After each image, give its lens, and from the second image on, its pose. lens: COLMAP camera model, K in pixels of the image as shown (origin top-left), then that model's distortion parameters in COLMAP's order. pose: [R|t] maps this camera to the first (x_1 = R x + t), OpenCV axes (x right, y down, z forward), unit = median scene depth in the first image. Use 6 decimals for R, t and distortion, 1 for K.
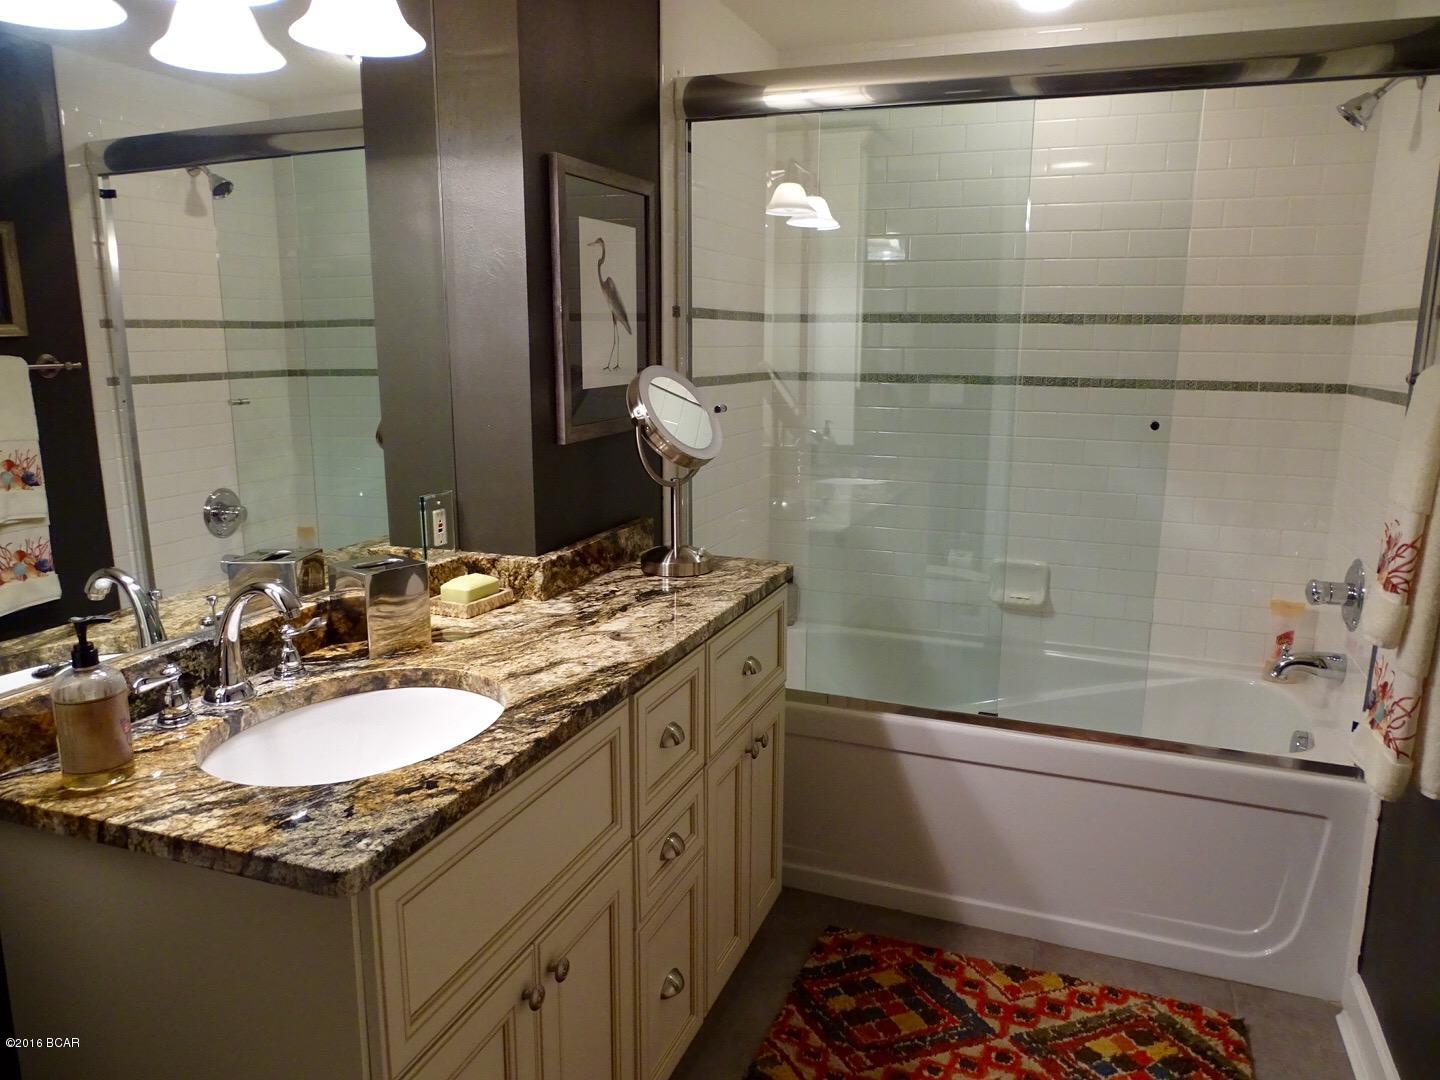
lens RADIAL K [[1025.7, 0, 725.8], [0, 1025.7, 542.9], [0, 0, 1]] dist [-0.001051, 0.000995]
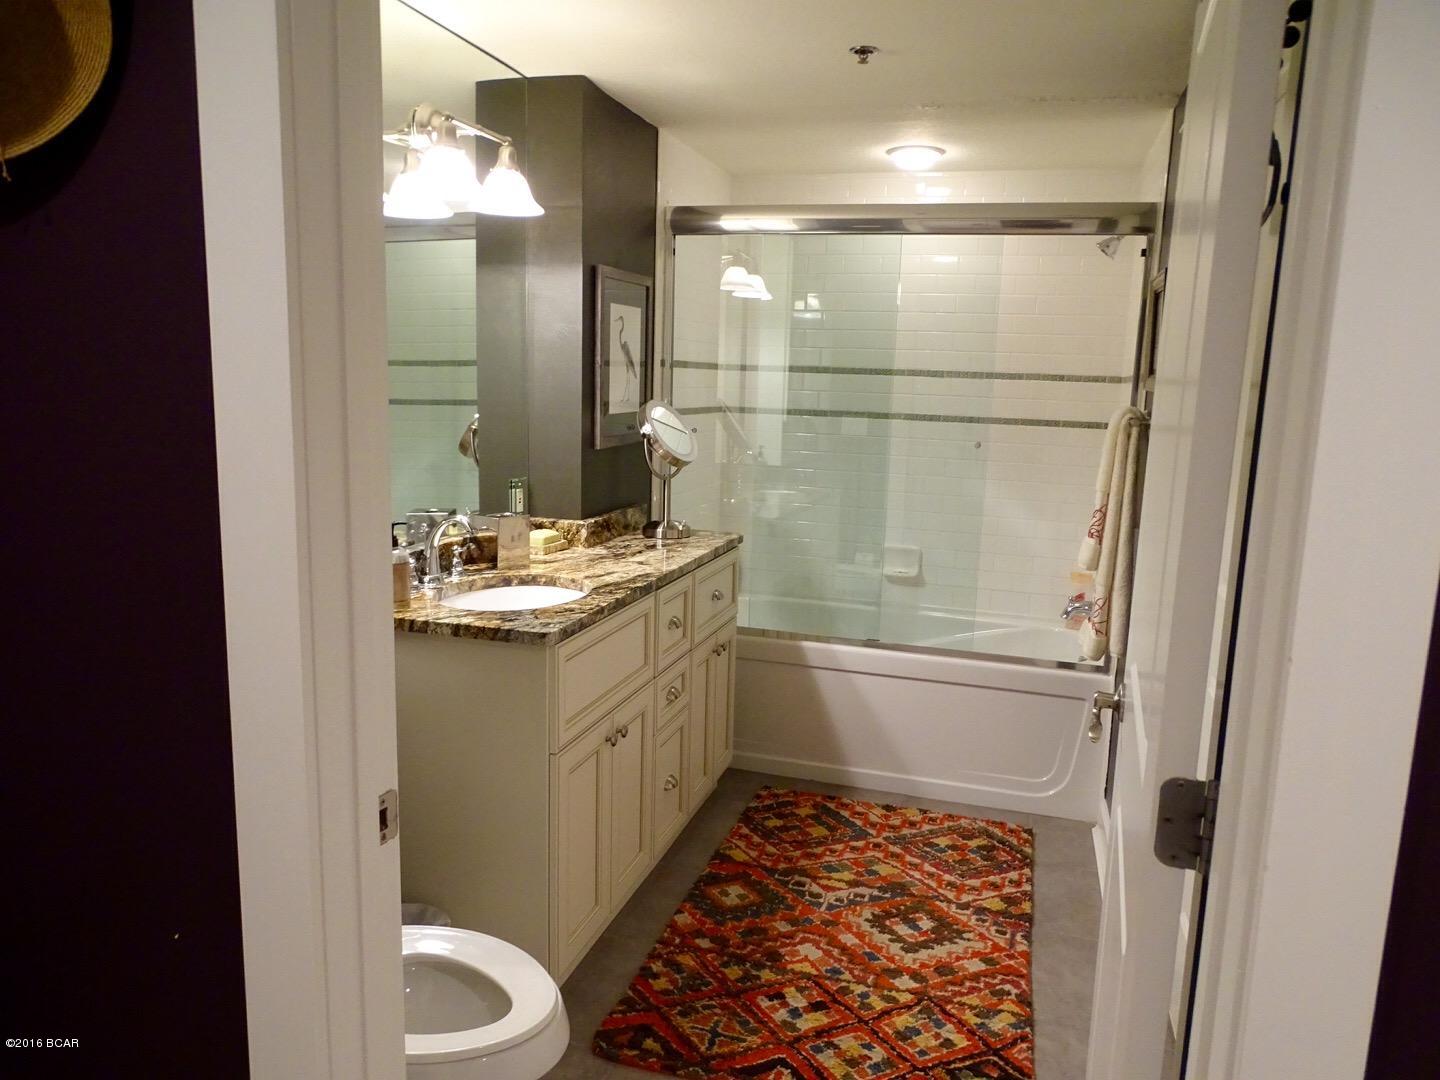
lens RADIAL K [[1025.7, 0, 722.5], [0, 1025.7, 537.8], [0, 0, 1]] dist [-0.001051, 0.000995]
pose [[0.997300, 0.013077, 0.072256, -0.078005], [-0.010123, 0.999104, -0.041096, 0.094817], [-0.072728, 0.040253, 0.996539, -0.523331]]
